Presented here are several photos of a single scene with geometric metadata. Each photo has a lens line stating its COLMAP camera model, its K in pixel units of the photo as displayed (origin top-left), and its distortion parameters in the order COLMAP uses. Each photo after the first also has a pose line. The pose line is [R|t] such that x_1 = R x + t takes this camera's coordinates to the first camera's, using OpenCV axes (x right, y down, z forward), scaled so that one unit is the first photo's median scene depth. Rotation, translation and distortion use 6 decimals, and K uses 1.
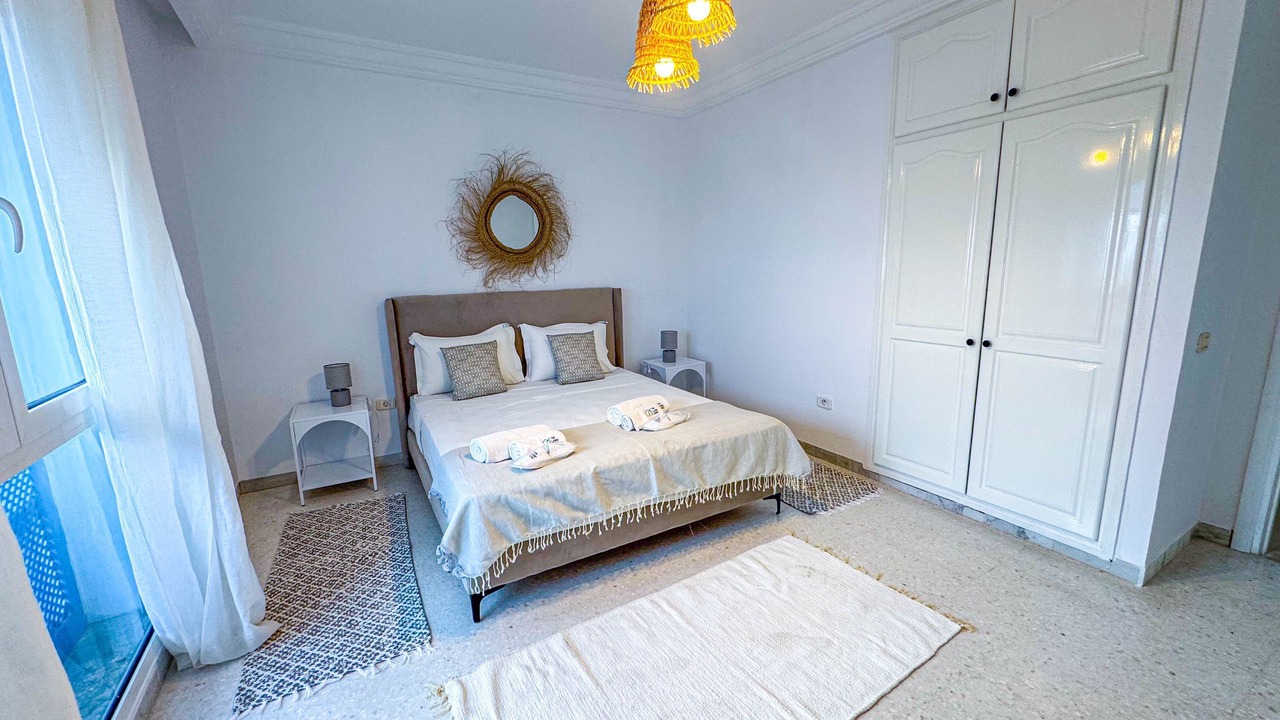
lens RADIAL K [[510.4, 0, 639.2], [0, 510.4, 358.6], [0, 0, 1]] dist [-0.002138, 0.000061]
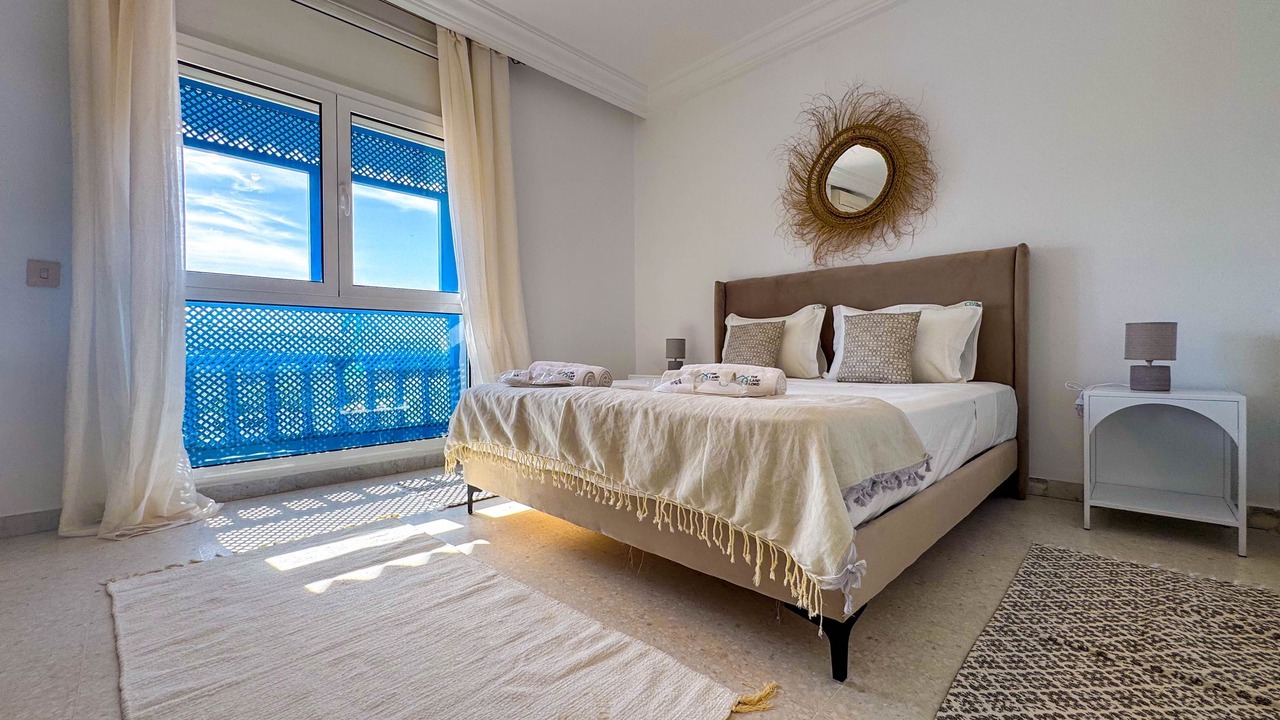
lens RADIAL K [[512.9, 0, 639.5], [0, 512.9, 358.2], [0, 0, 1]] dist [-0.003332, 0.000727]
pose [[0.254503, 0.032510, -0.966525, 0.489323], [-0.175098, 0.984465, -0.012993, 0.080153], [0.951088, 0.172544, 0.256241, 0.589288]]
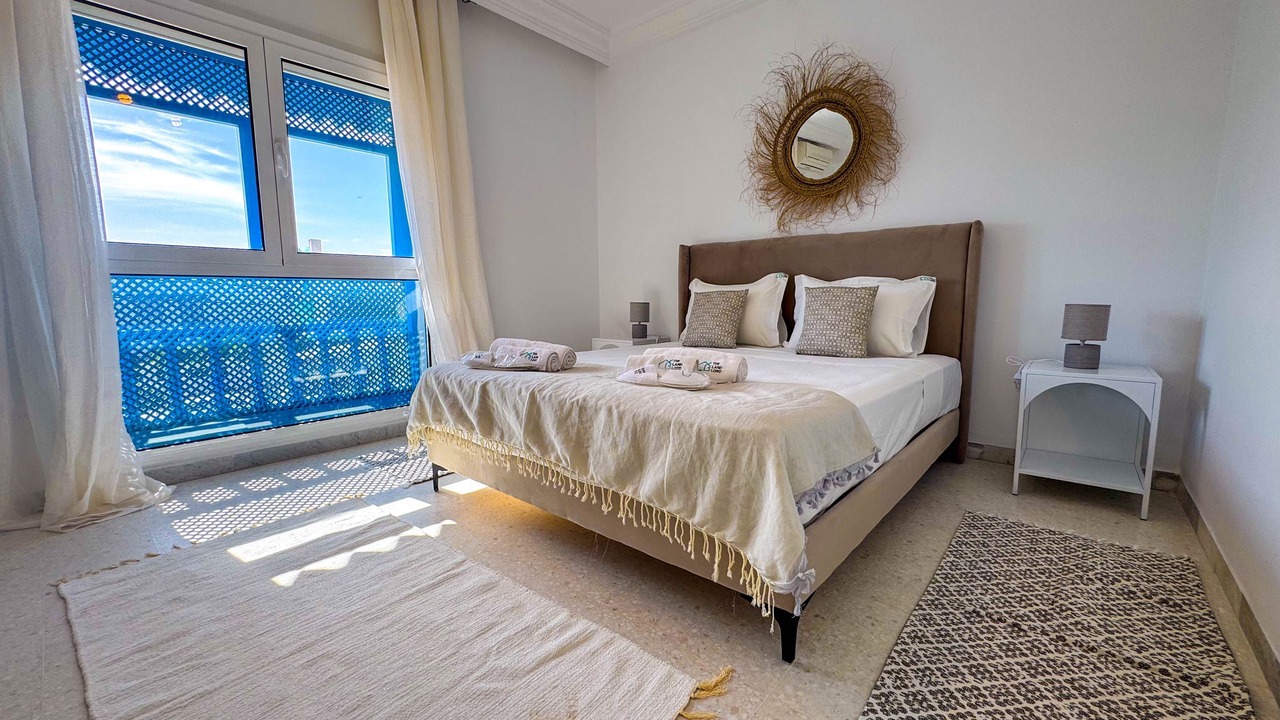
lens RADIAL K [[512.9, 0, 639.5], [0, 512.9, 358.2], [0, 0, 1]] dist [-0.003332, 0.000727]
pose [[0.321029, 0.136299, -0.937210, 0.486794], [-0.173371, 0.981325, 0.083329, 0.037352], [0.931065, 0.135734, 0.338664, 0.582799]]
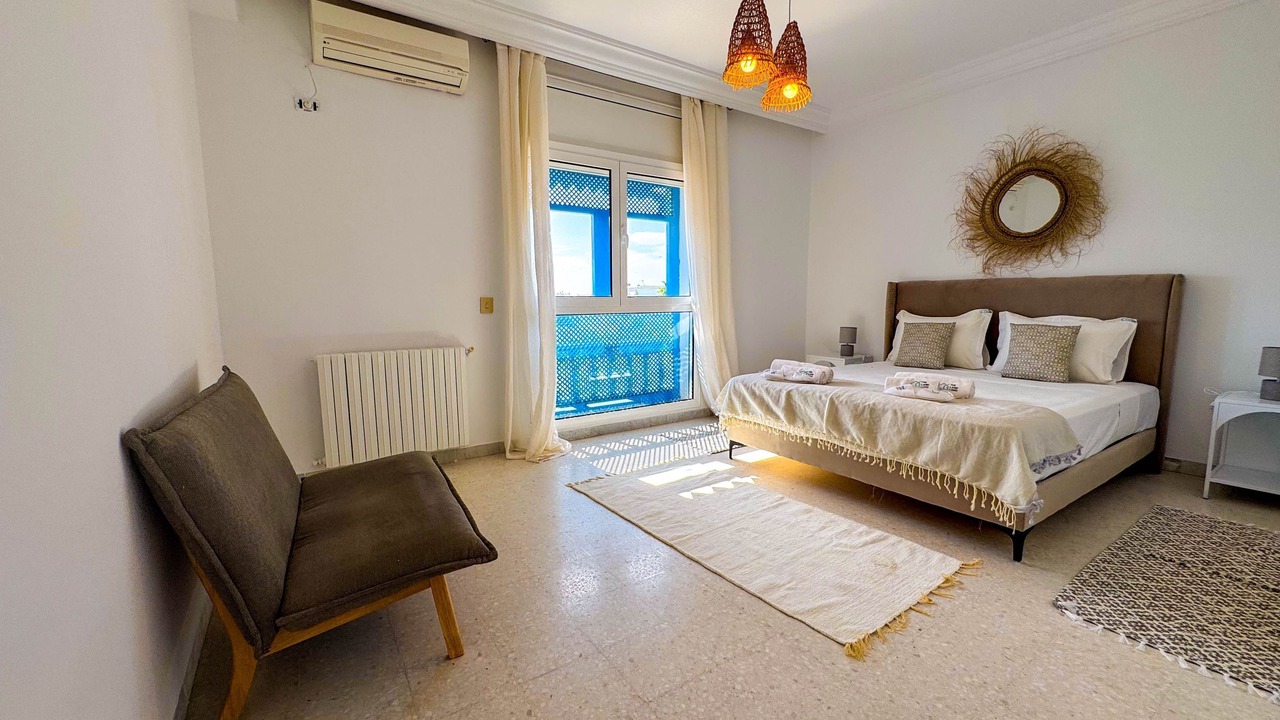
lens RADIAL K [[513.0, 0, 640.0], [0, 513.0, 360.0], [0, 0, 1]] dist [-0.000465, -0.000082]
pose [[0.065372, 0.143049, -0.987554, 0.756362], [-0.177385, 0.975575, 0.129571, 0.018866], [0.981968, 0.166707, 0.089150, 0.291525]]
